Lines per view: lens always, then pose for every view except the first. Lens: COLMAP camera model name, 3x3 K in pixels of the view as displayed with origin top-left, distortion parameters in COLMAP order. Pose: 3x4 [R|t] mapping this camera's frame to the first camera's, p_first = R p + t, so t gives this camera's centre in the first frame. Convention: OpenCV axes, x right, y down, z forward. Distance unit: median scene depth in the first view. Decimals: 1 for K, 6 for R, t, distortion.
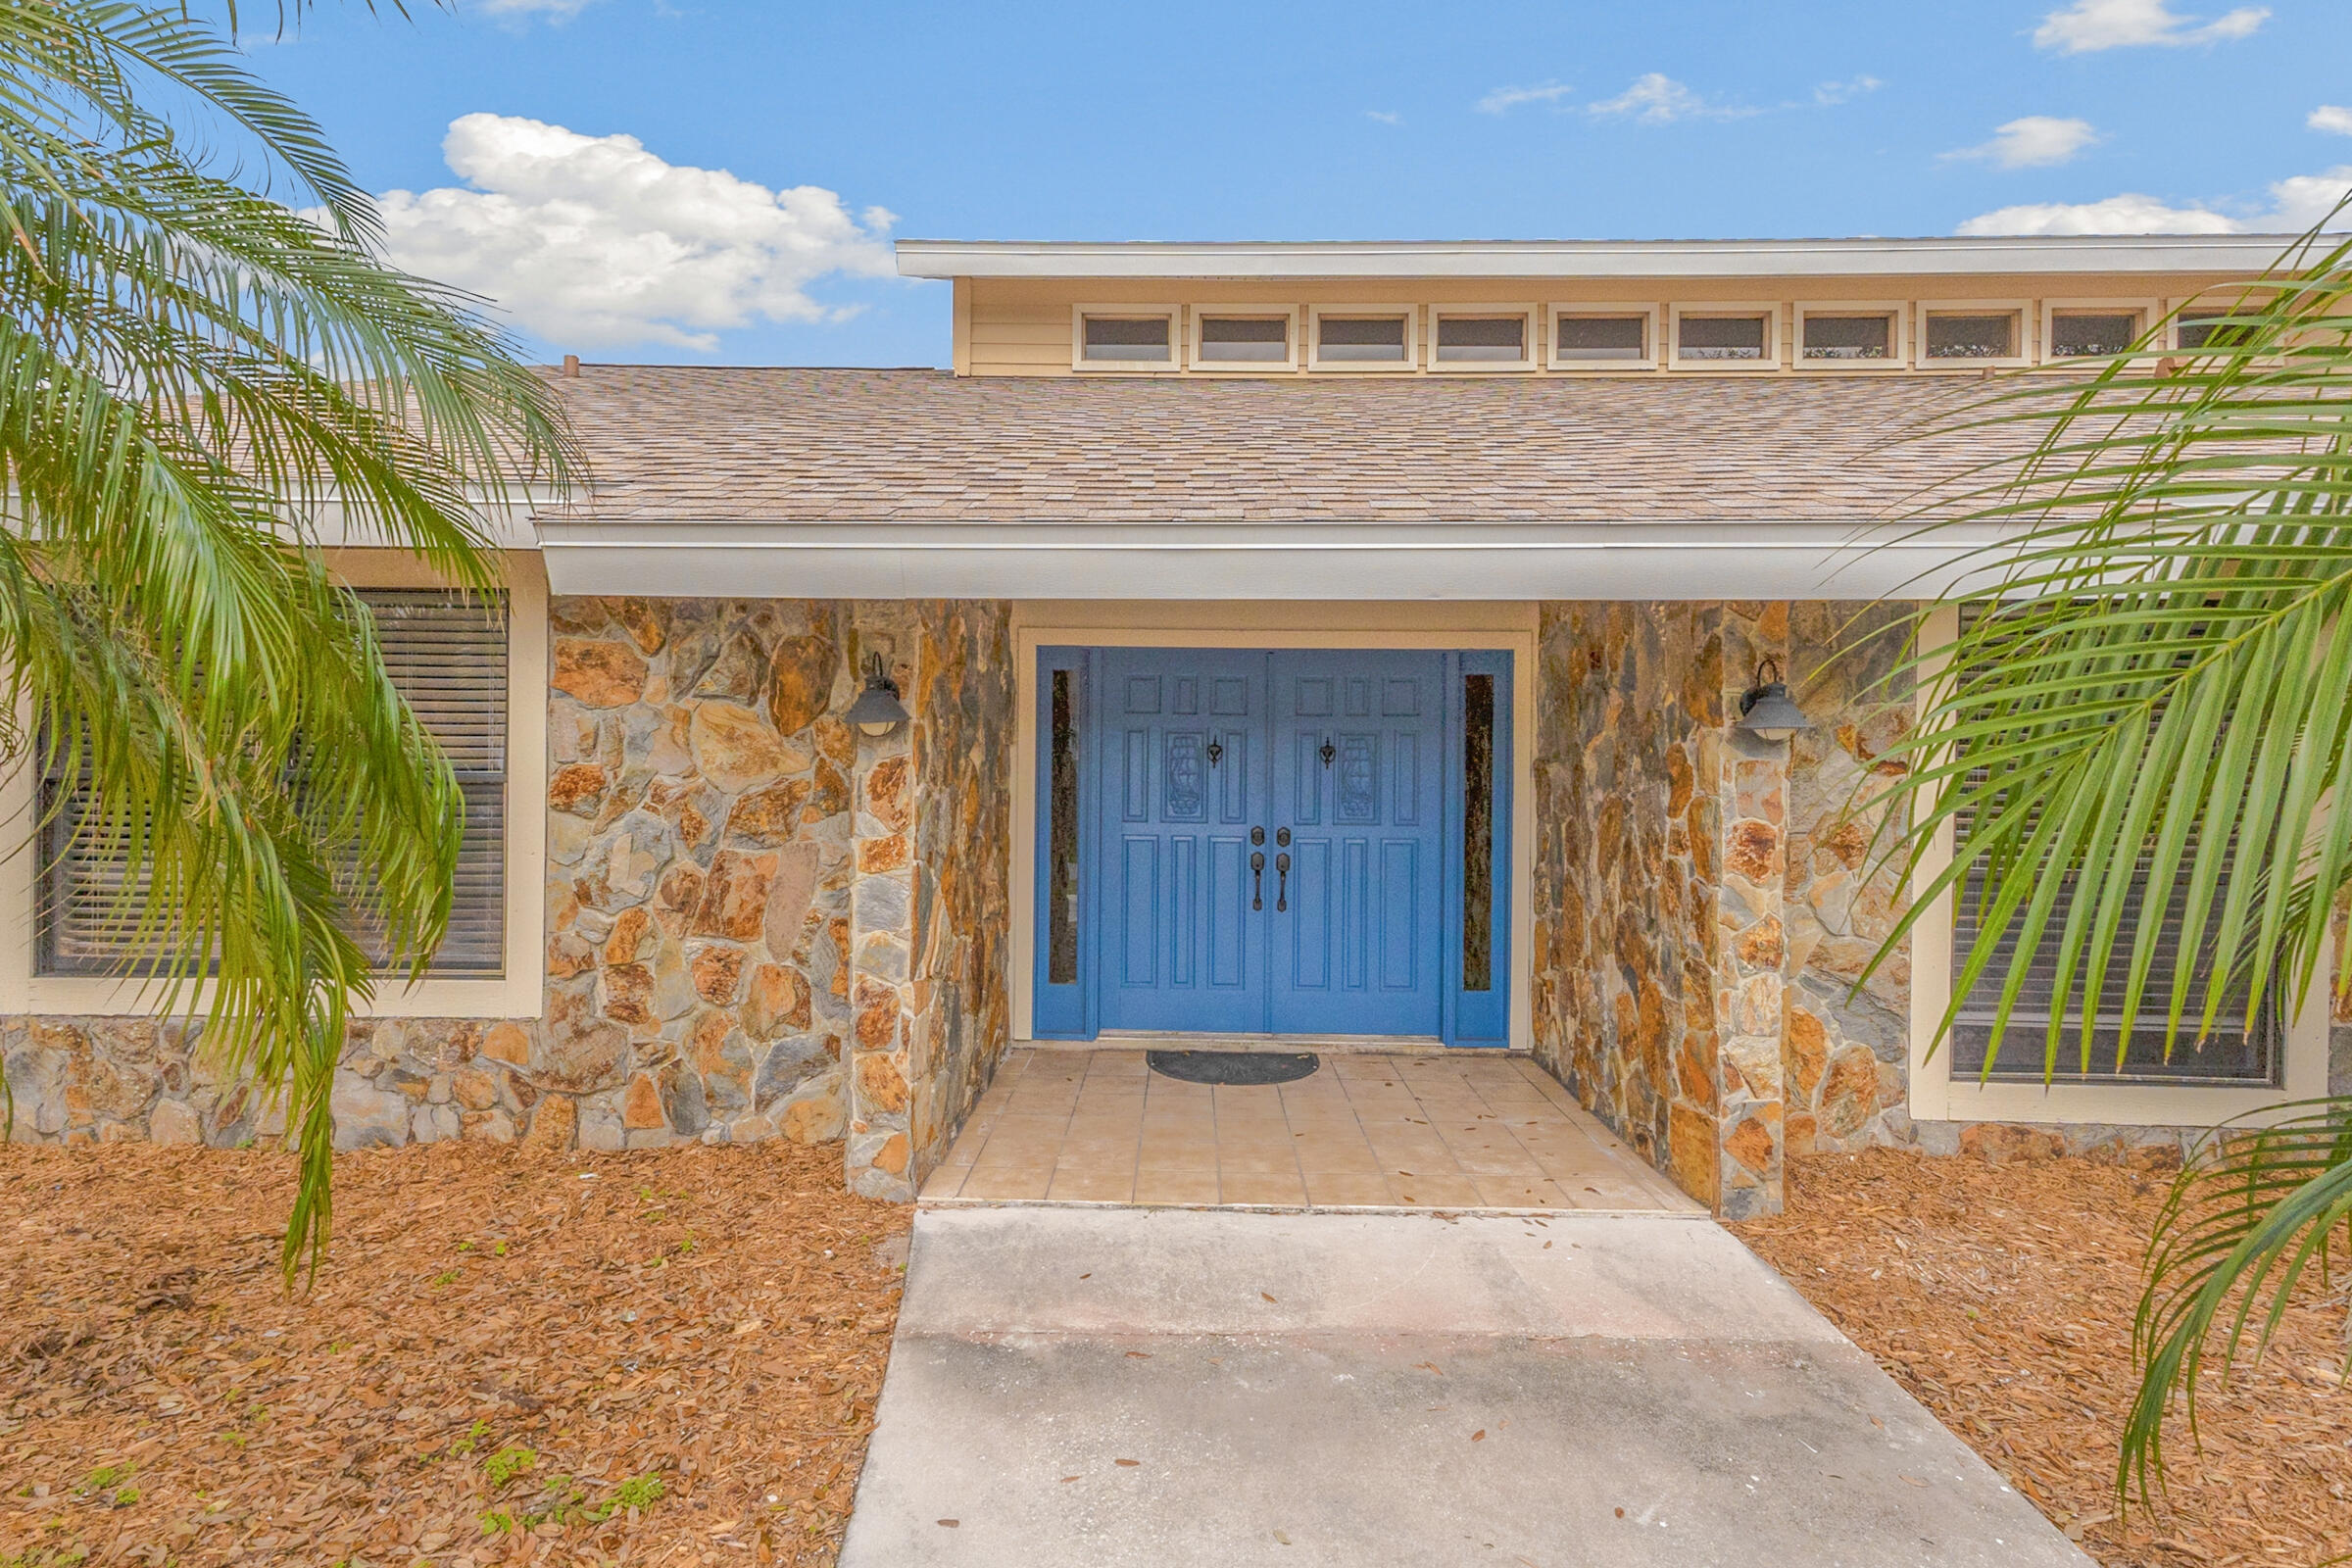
lens RADIAL K [[1075.4, 0, 1180.1], [0, 1075.4, 782.4], [0, 0, 1]] dist [0.016557, -0.002571]
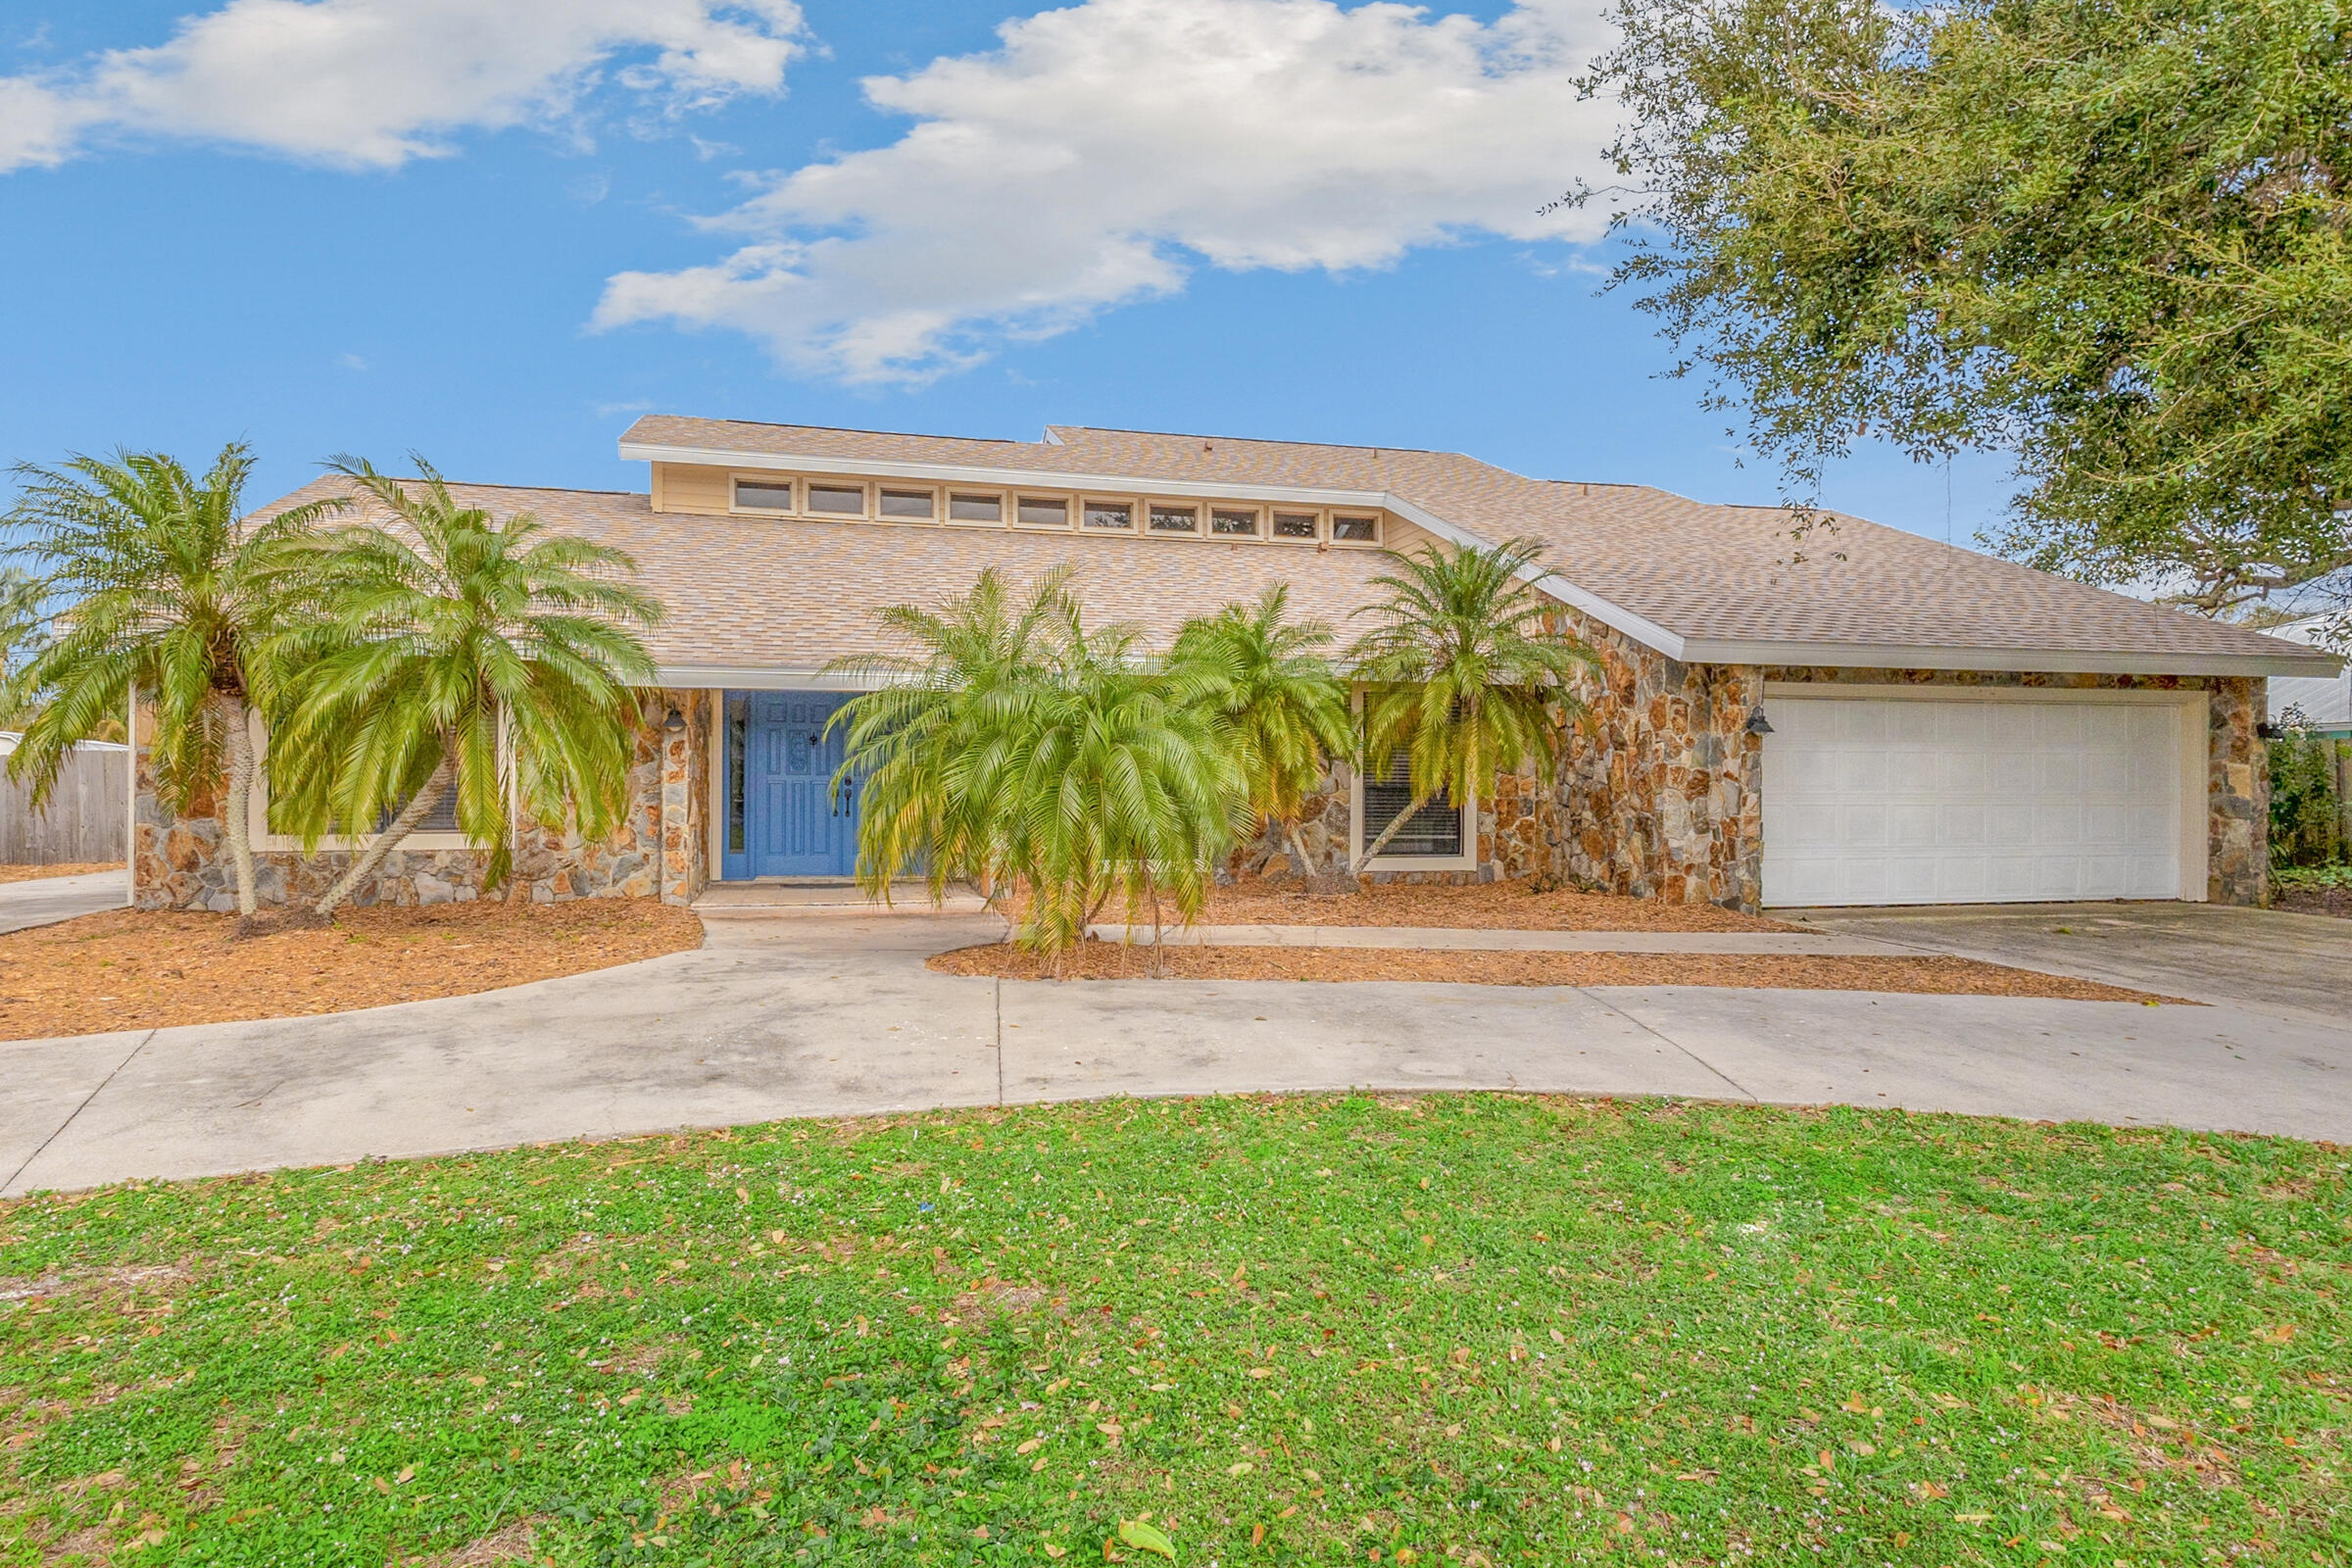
lens RADIAL K [[1293.0, 0, 1180.5], [0, 1293.0, 790.0], [0, 0, 1]] dist [0.018049, -0.000458]
pose [[0.962958, -0.006517, 0.269571, 0.054561], [0.005963, 0.999978, 0.002875, 0.088330], [-0.269584, -0.001161, 0.962976, -2.167191]]
